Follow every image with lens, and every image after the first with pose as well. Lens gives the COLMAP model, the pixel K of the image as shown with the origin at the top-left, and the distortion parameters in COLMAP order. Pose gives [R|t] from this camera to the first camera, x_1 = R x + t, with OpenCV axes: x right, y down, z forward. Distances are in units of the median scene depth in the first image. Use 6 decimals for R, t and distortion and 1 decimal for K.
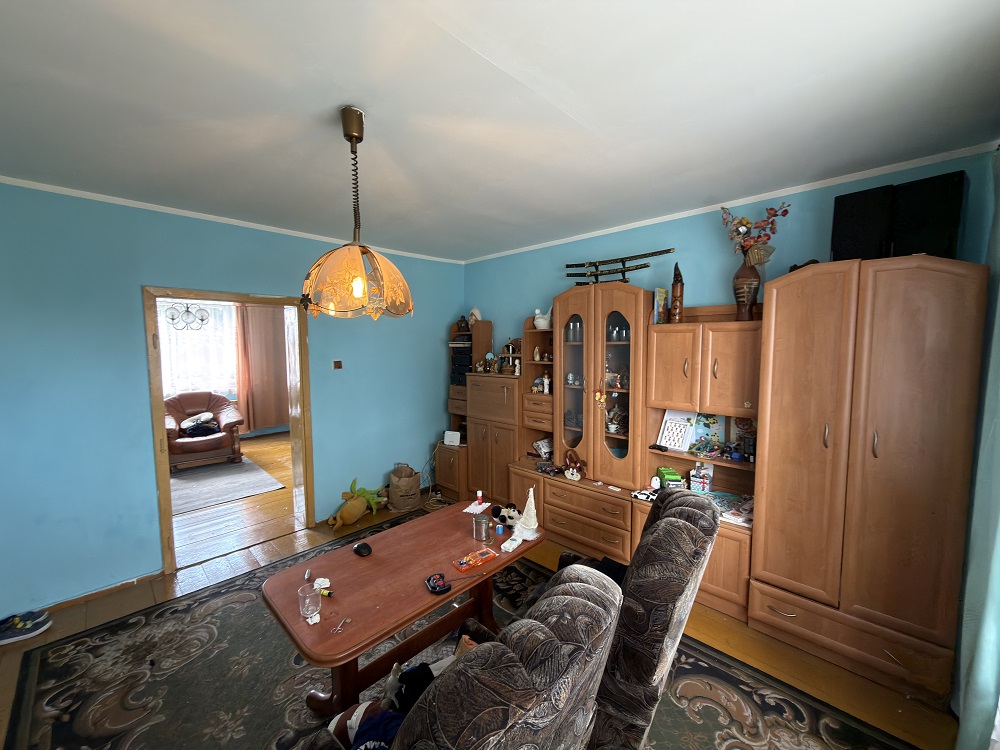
lens RADIAL K [[400.6, 0, 500.6], [0, 400.6, 374.6], [0, 0, 1]] dist [0.001537, -0.000158]
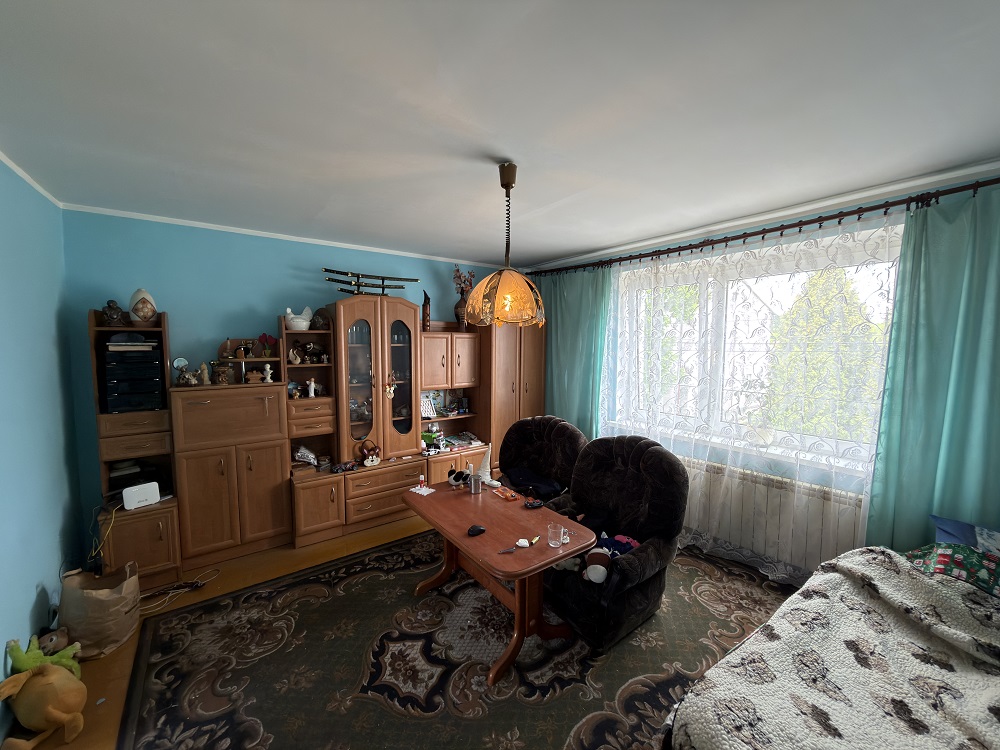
lens RADIAL K [[400.6, 0, 501.5], [0, 400.6, 372.6], [0, 0, 1]] dist [0.001537, -0.000158]
pose [[0.163405, -0.077700, 0.983494, -0.847457], [0.070513, 0.995264, 0.066915, -0.049613], [-0.984036, 0.058415, 0.168110, 0.429062]]
